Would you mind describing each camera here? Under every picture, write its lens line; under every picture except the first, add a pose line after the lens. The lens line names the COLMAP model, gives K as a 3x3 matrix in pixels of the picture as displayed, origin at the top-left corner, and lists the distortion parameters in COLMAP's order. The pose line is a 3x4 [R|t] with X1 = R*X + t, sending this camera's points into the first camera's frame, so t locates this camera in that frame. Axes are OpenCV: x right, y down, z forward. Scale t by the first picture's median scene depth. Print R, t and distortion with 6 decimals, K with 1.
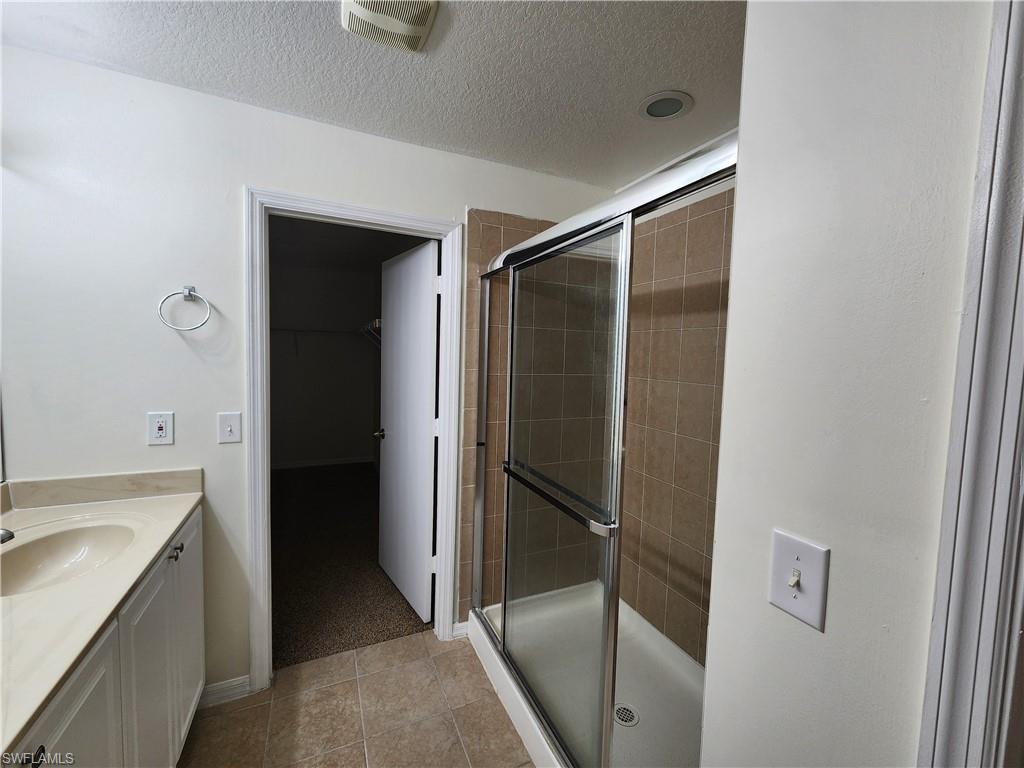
lens RADIAL K [[424.8, 0, 515.3], [0, 424.8, 382.2], [0, 0, 1]] dist [0.019468, -0.002716]
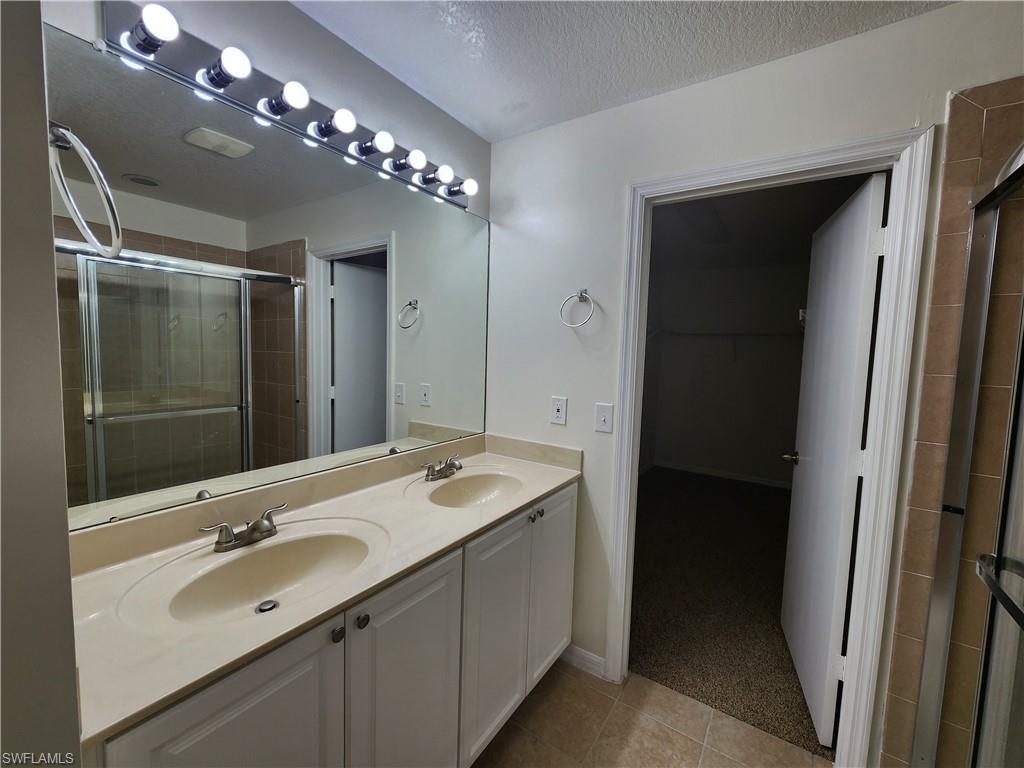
lens RADIAL K [[424.8, 0, 513.1], [0, 424.8, 381.3], [0, 0, 1]] dist [0.019468, -0.002716]
pose [[0.530607, 0.055691, -0.845787, 0.096319], [-0.076919, 0.996886, 0.017384, 0.013327], [0.844121, 0.055833, 0.533238, 0.224292]]
